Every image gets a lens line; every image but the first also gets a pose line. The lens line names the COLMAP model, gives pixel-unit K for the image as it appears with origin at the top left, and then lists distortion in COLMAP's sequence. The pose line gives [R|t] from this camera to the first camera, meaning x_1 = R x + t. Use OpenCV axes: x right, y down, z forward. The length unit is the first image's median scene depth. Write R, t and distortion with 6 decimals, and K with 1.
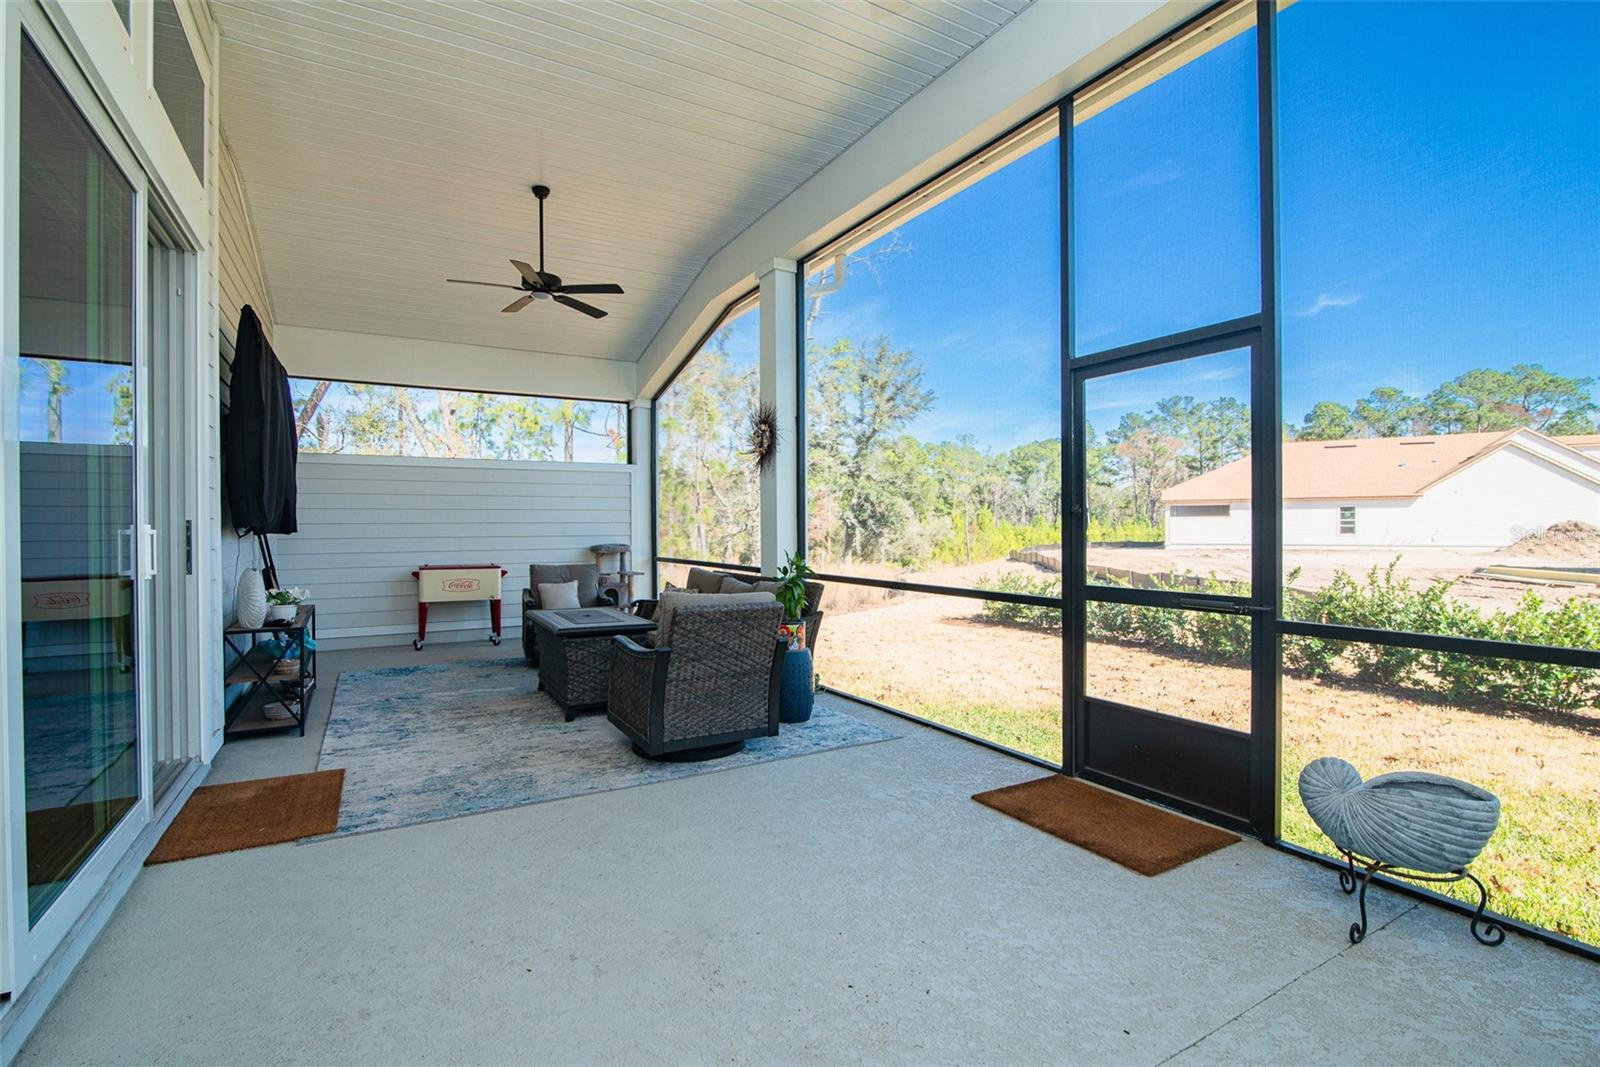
lens RADIAL K [[730.2, 0, 795.4], [0, 730.2, 531.5], [0, 0, 1]] dist [-0.015576, 0.000681]
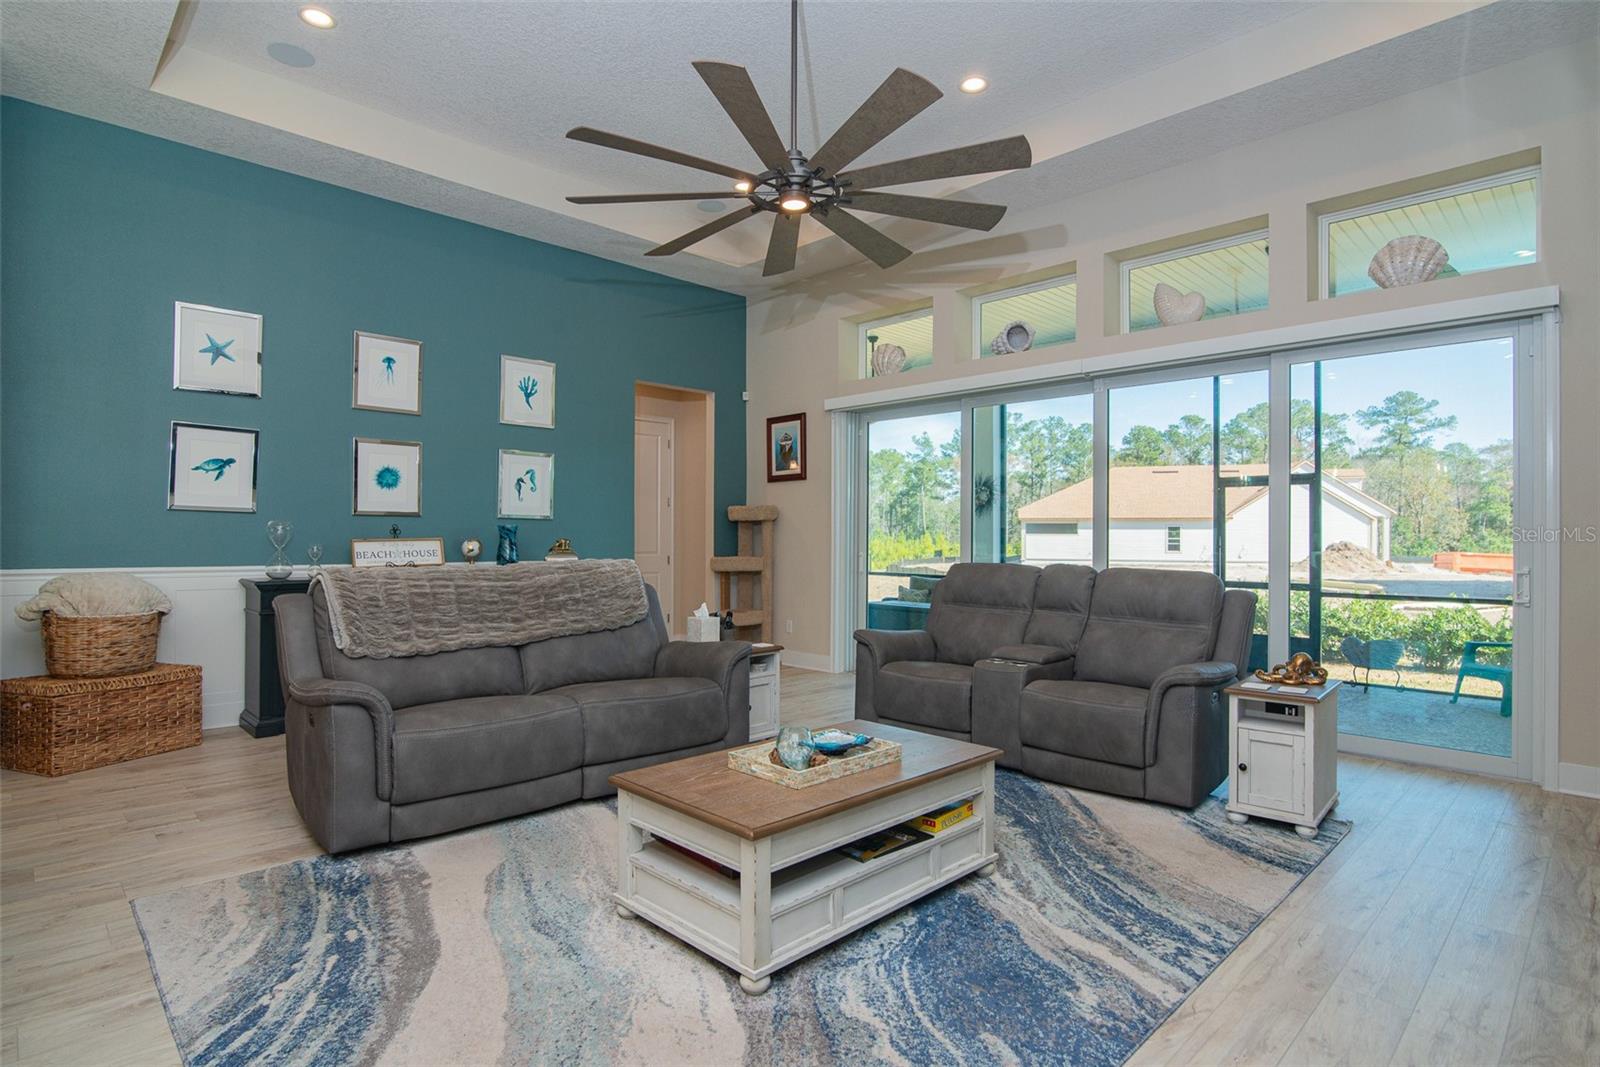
lens RADIAL K [[826.4, 0, 800.0], [0, 826.4, 533.5], [0, 0, 1]] dist [-0.016344, 0.000083]
pose [[0.968128, 0.009955, 0.250259, -0.100039], [-0.006582, 0.999876, -0.014310, -0.001765], [-0.250371, 0.012207, 0.968073, -0.073713]]
